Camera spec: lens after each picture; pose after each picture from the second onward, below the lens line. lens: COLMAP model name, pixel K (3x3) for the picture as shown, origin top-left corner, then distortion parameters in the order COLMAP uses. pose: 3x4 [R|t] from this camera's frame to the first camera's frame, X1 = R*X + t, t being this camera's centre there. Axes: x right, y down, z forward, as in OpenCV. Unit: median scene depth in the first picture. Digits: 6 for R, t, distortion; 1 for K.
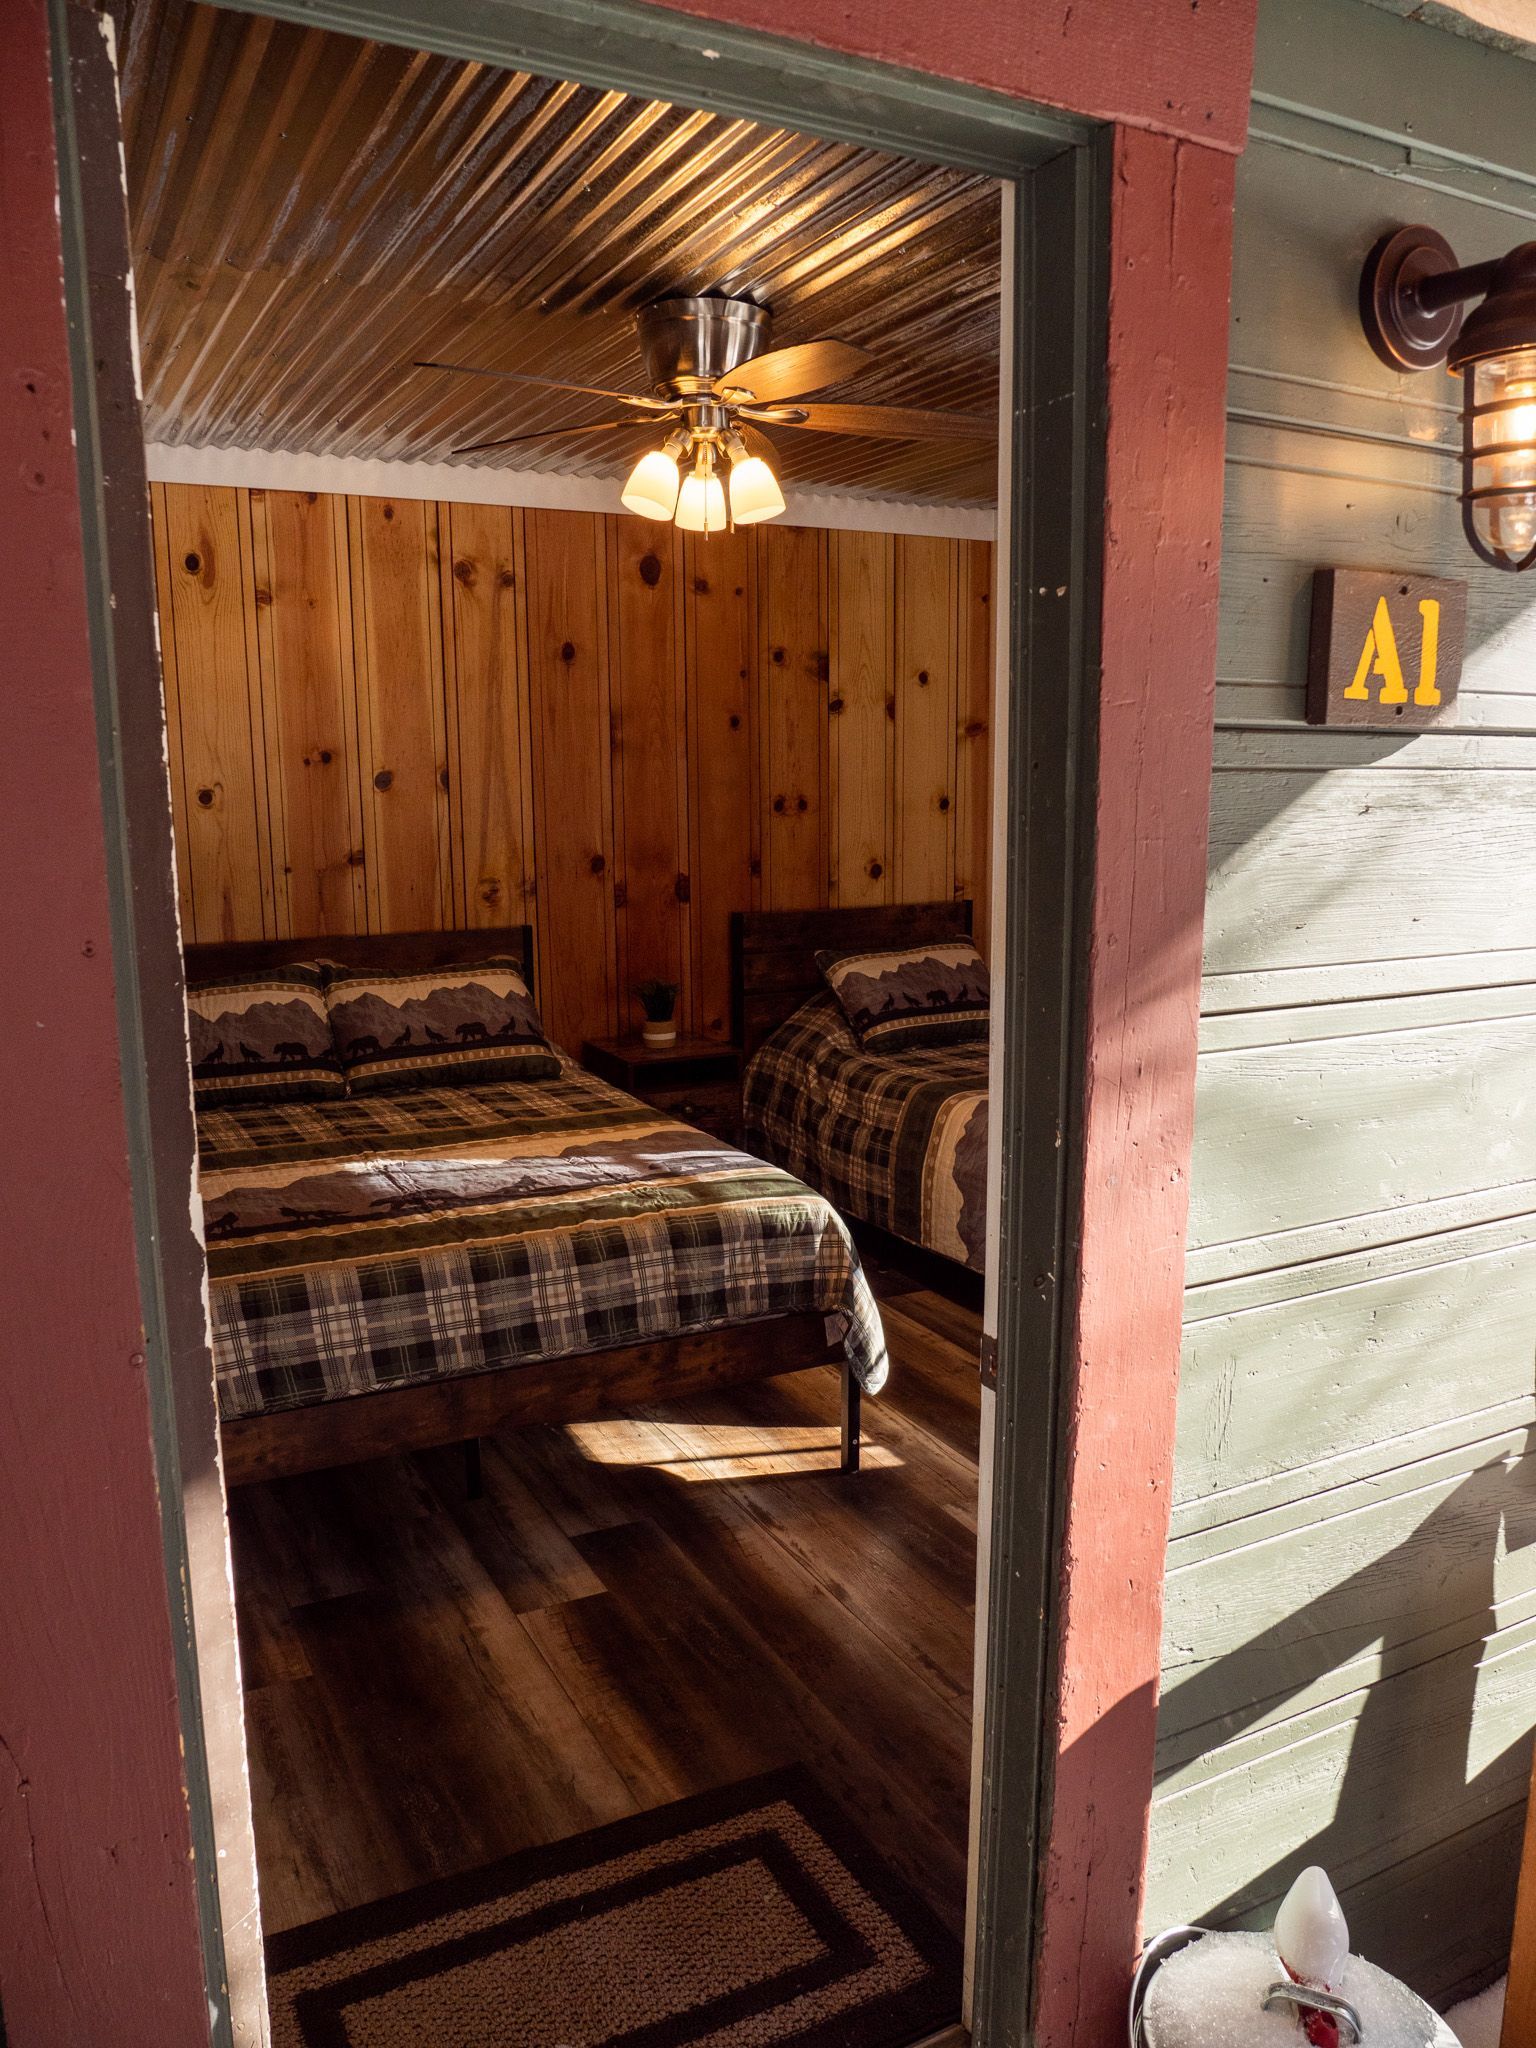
lens RADIAL K [[1488.3, 0, 778.7], [0, 1488.3, 1015.2], [0, 0, 1]] dist [-0.050751, 0.028151]
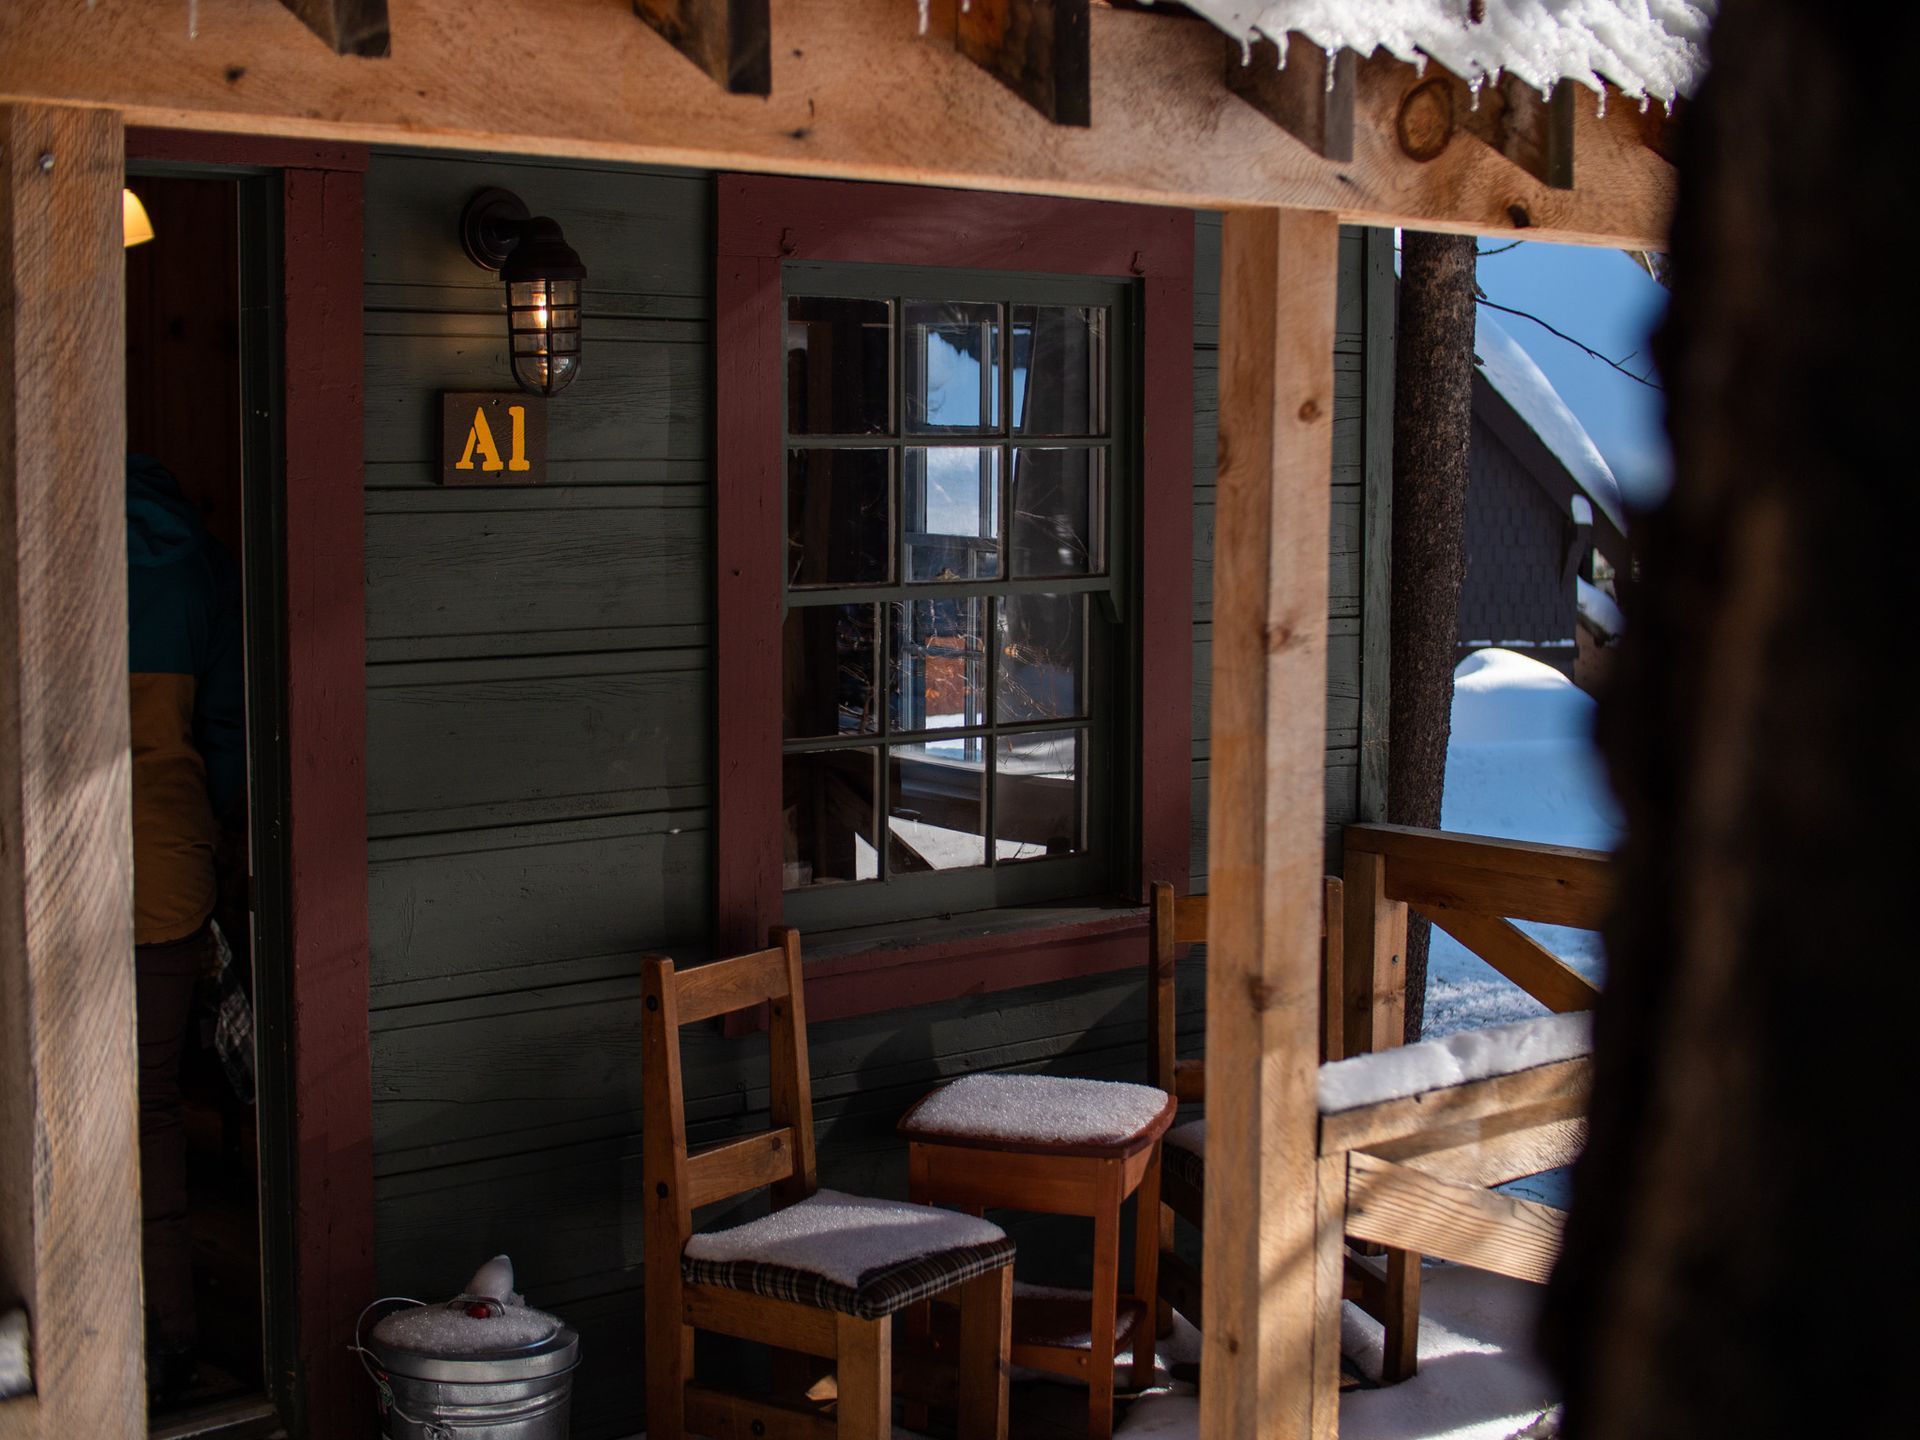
lens RADIAL K [[2907.0, 0, 908.9], [0, 2907.0, 755.5], [0, 0, 1]] dist [-0.145680, 0.000000]
pose [[0.976487, -0.018213, 0.214804, 0.086281], [0.029404, 0.998365, -0.049022, 0.135988], [-0.213560, 0.054185, 0.975426, -1.095646]]
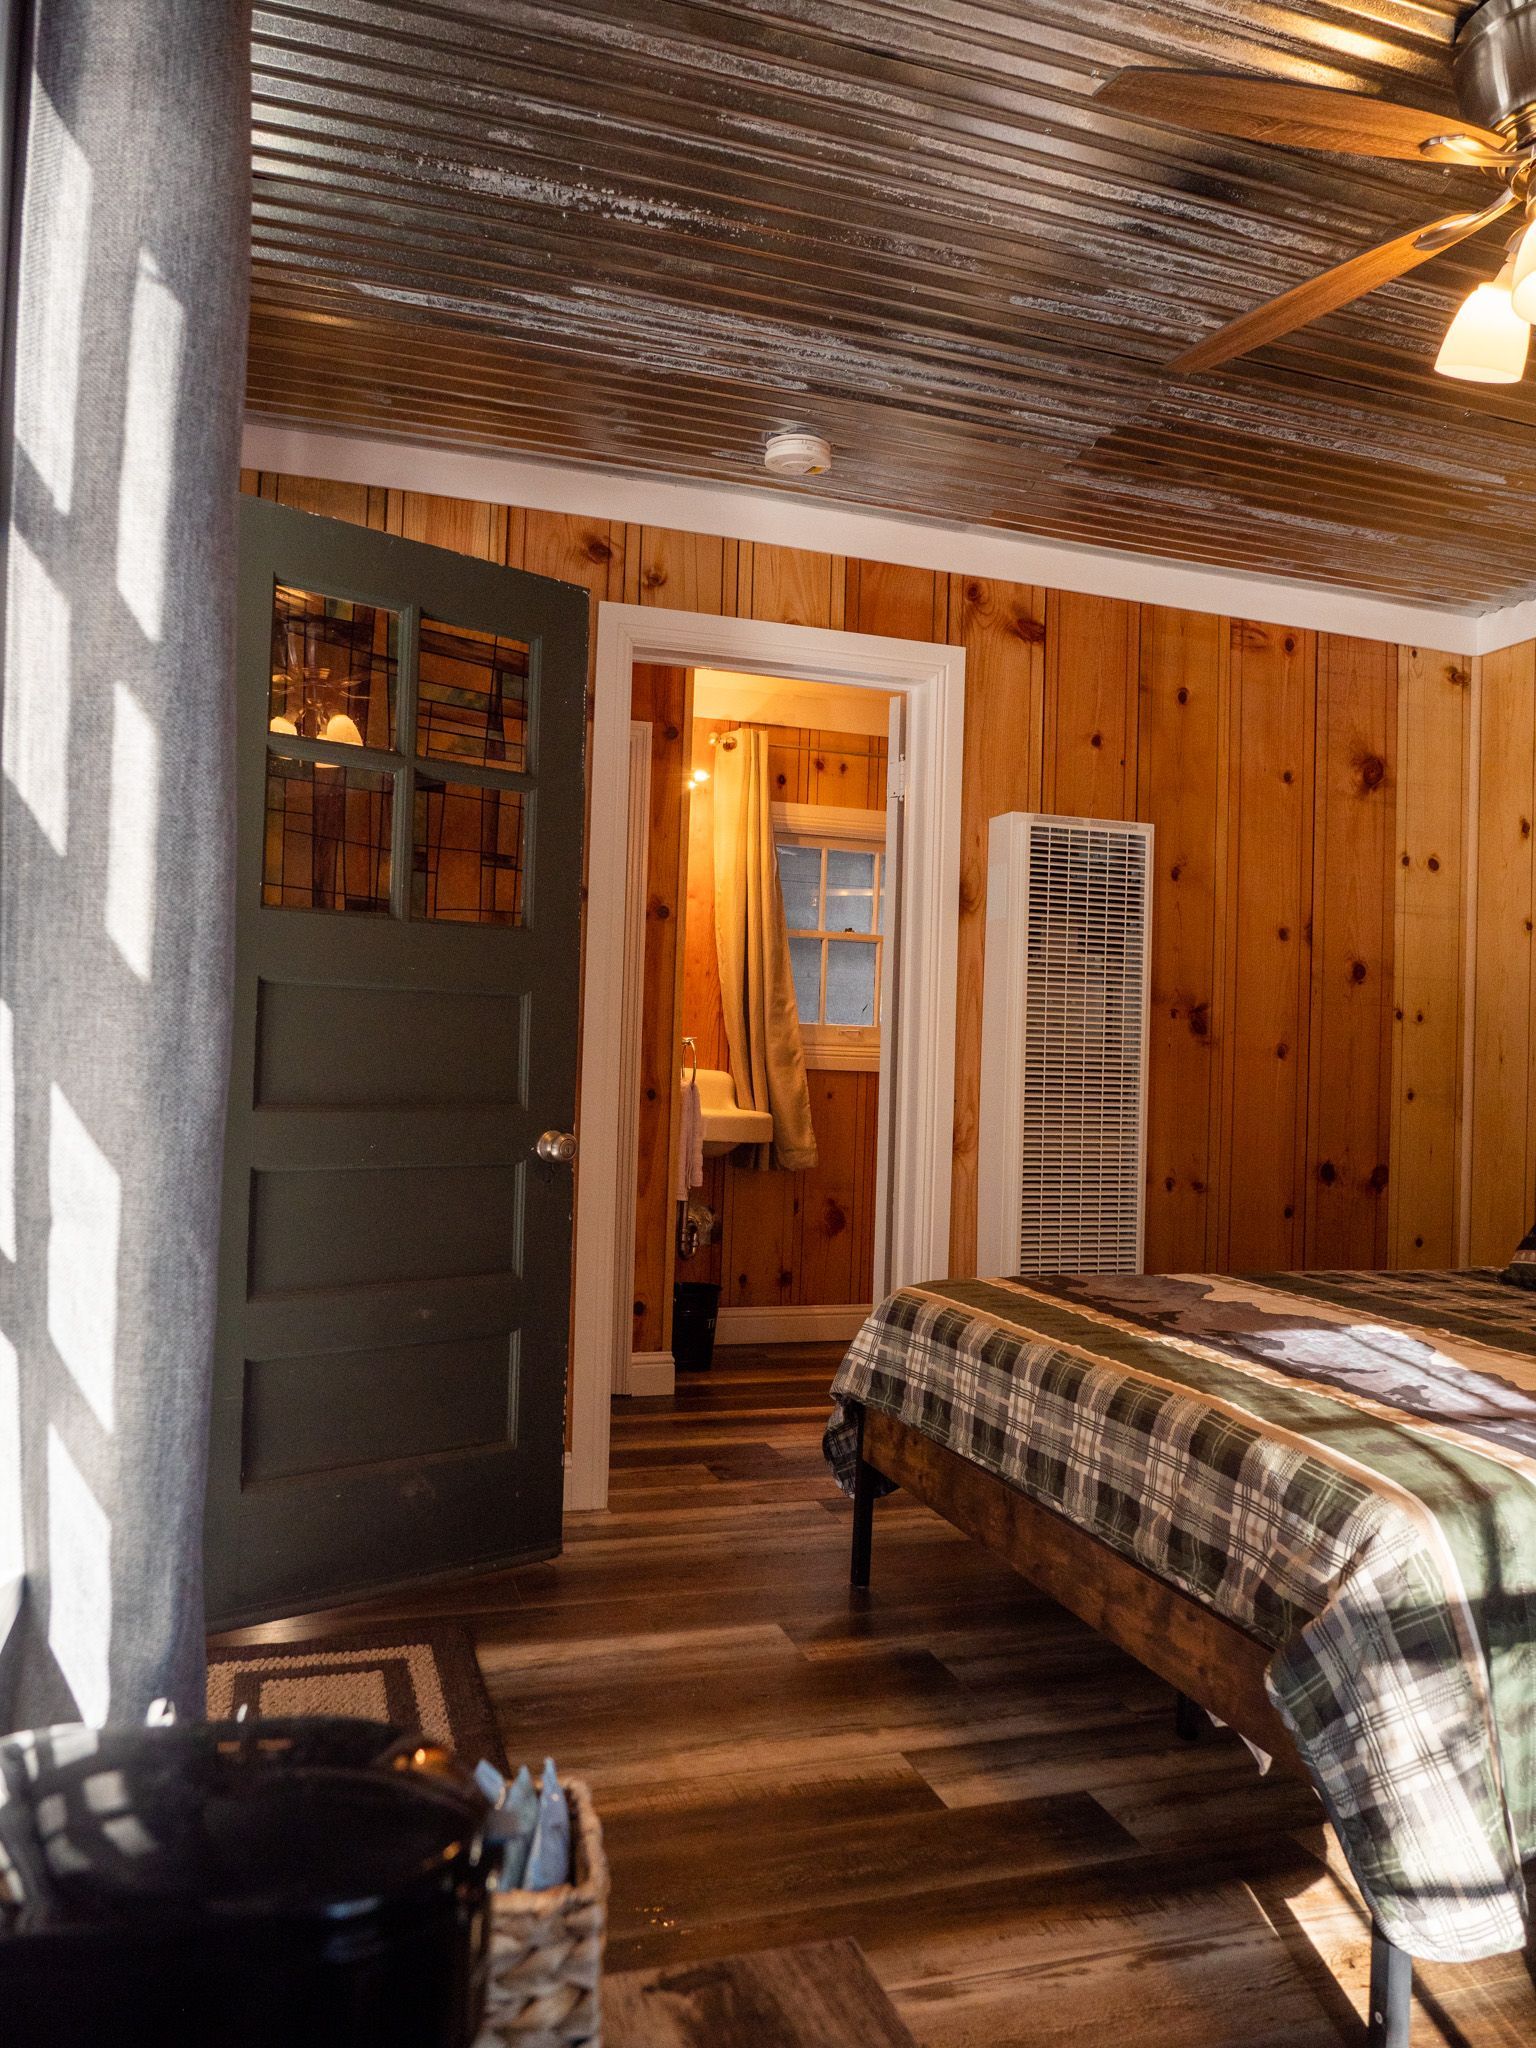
lens RADIAL K [[1488.3, 0, 770.1], [0, 1488.3, 1017.6], [0, 0, 1]] dist [-0.050751, 0.028151]
pose [[-0.172684, -0.028436, -0.984567, 0.604547], [-0.193734, 0.981038, 0.005646, -0.002798], [0.965737, 0.191719, -0.174919, 0.871740]]
